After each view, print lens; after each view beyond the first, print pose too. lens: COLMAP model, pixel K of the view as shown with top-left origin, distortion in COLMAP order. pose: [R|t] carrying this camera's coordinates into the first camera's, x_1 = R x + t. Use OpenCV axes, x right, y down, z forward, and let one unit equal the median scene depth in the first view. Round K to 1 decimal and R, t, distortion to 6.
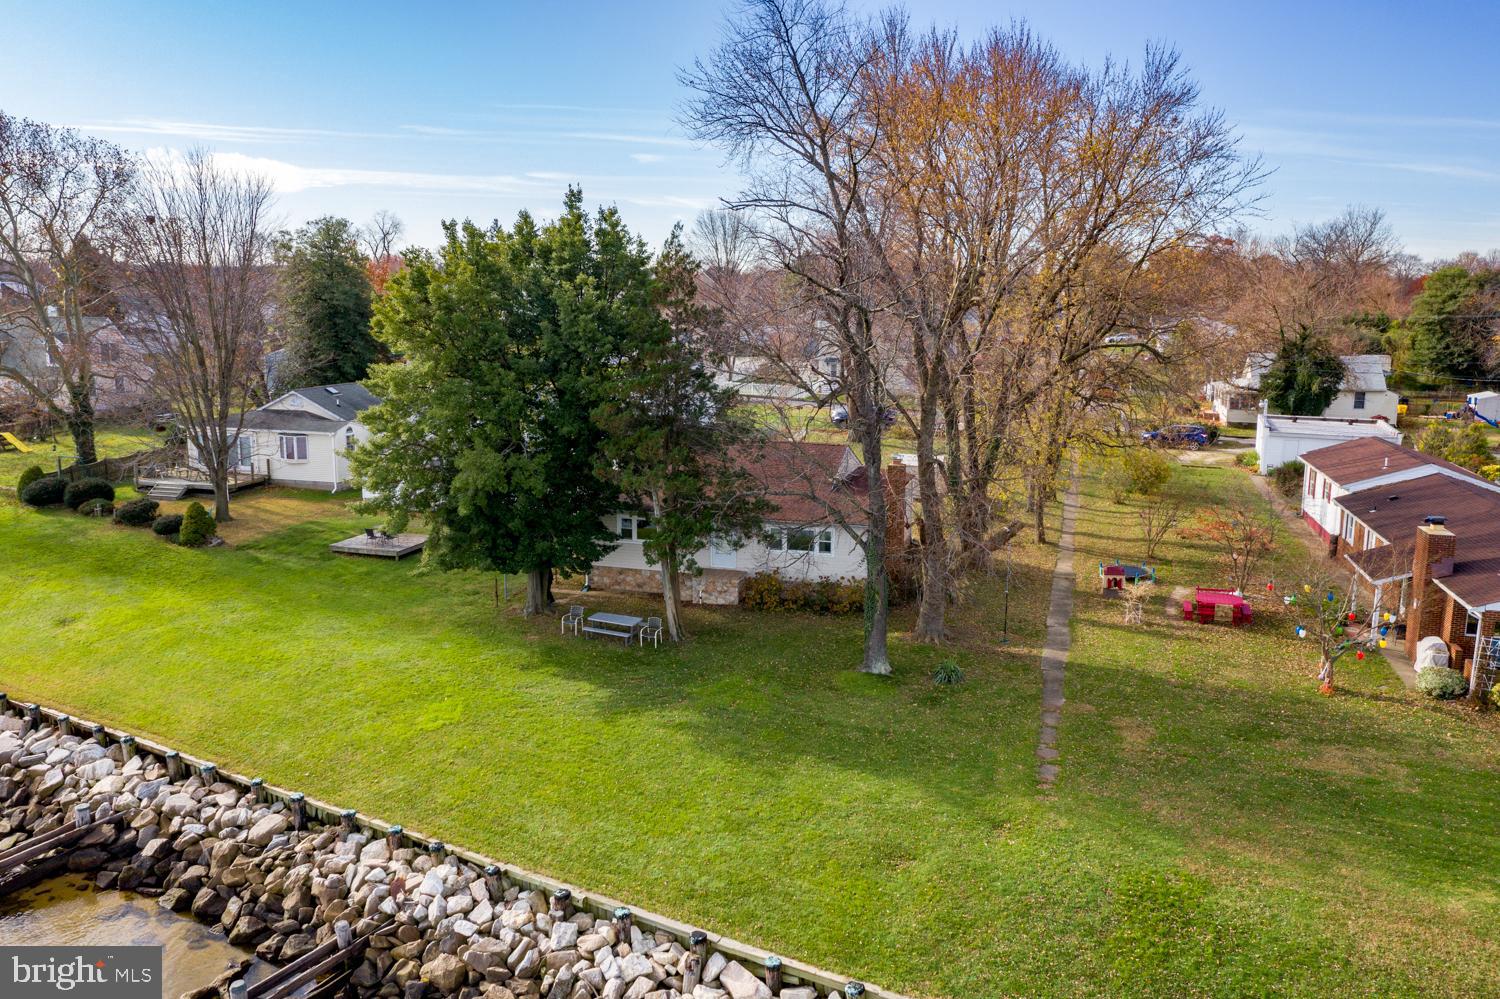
lens RADIAL K [[1193.6, 0, 749.9], [0, 1193.6, 503.4], [0, 0, 1]] dist [0.007208, 0.000636]
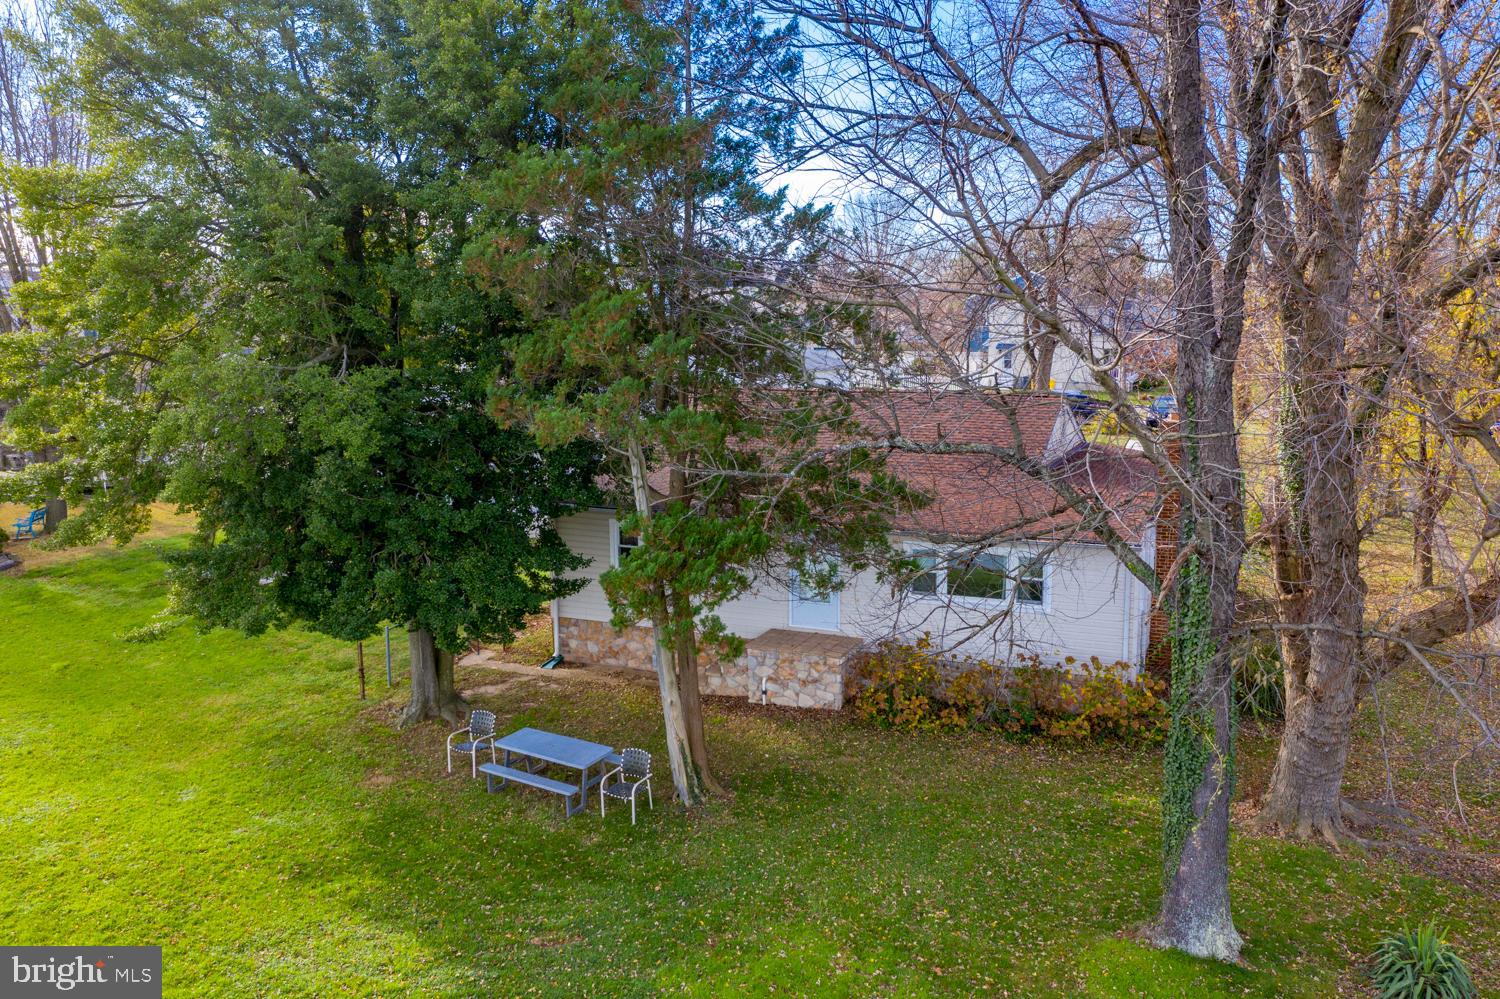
lens RADIAL K [[1193.6, 0, 749.1], [0, 1193.6, 498.3], [0, 0, 1]] dist [0.007208, 0.000636]
pose [[0.991170, 0.007282, -0.132394, 0.017171], [-0.011631, 0.999417, -0.032104, 0.018134], [0.132083, 0.033360, 0.990677, 0.569185]]
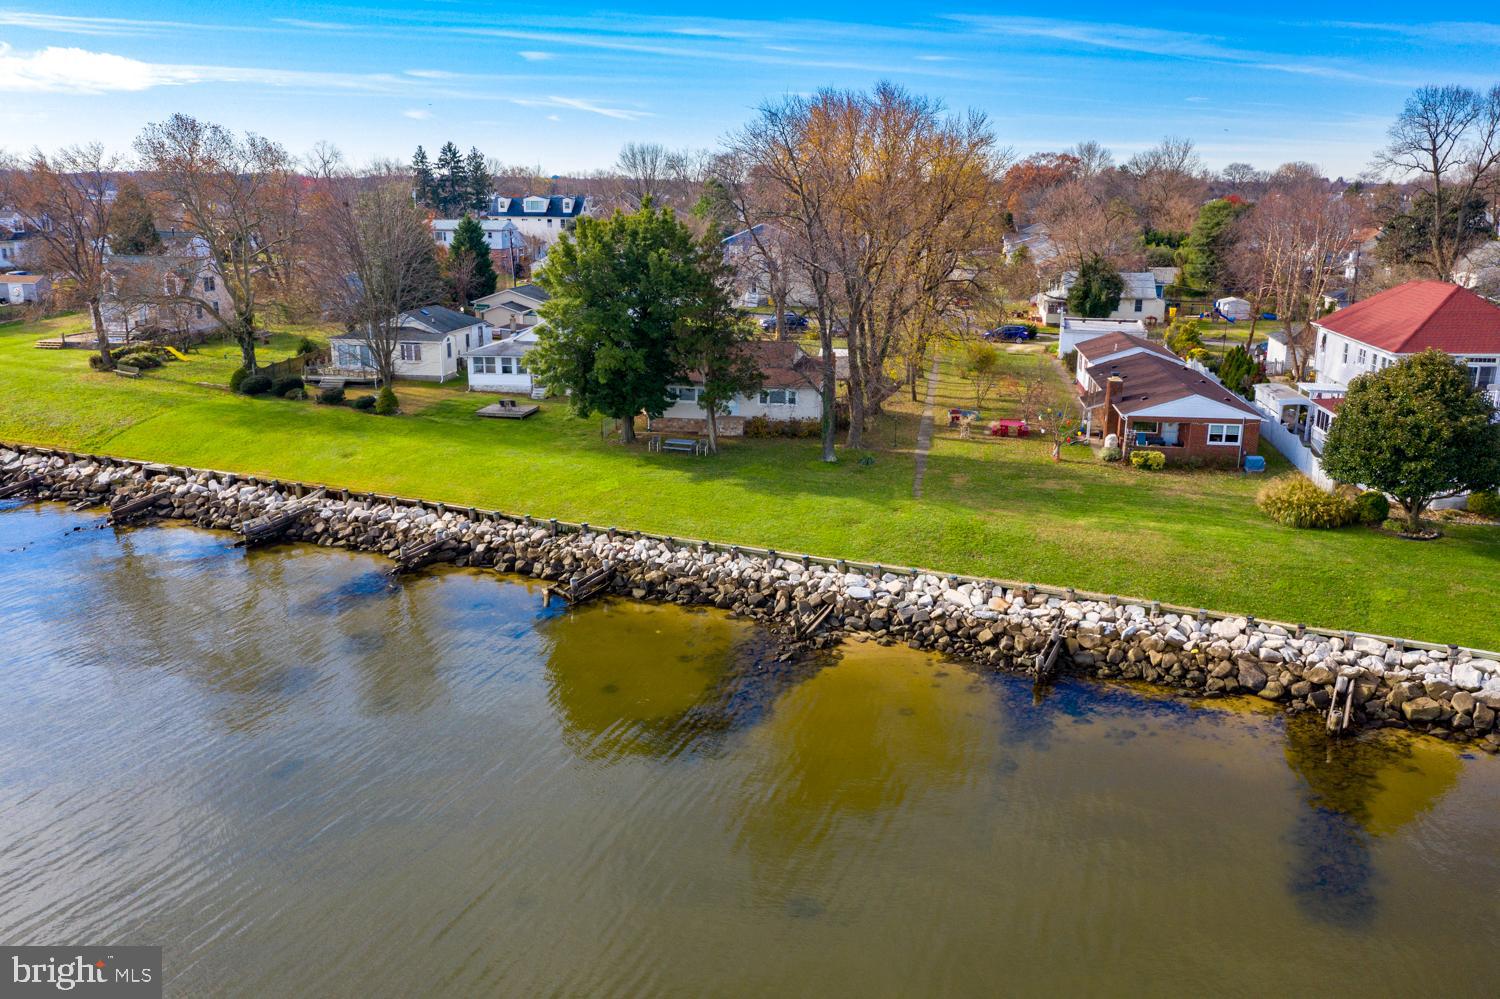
lens RADIAL K [[1193.6, 0, 749.4], [0, 1193.6, 498.6], [0, 0, 1]] dist [0.007208, 0.000636]
pose [[0.994609, -0.032086, 0.098610, -0.189659], [0.024760, 0.996904, 0.074632, 0.051514], [-0.100699, -0.071788, 0.992324, -0.791108]]
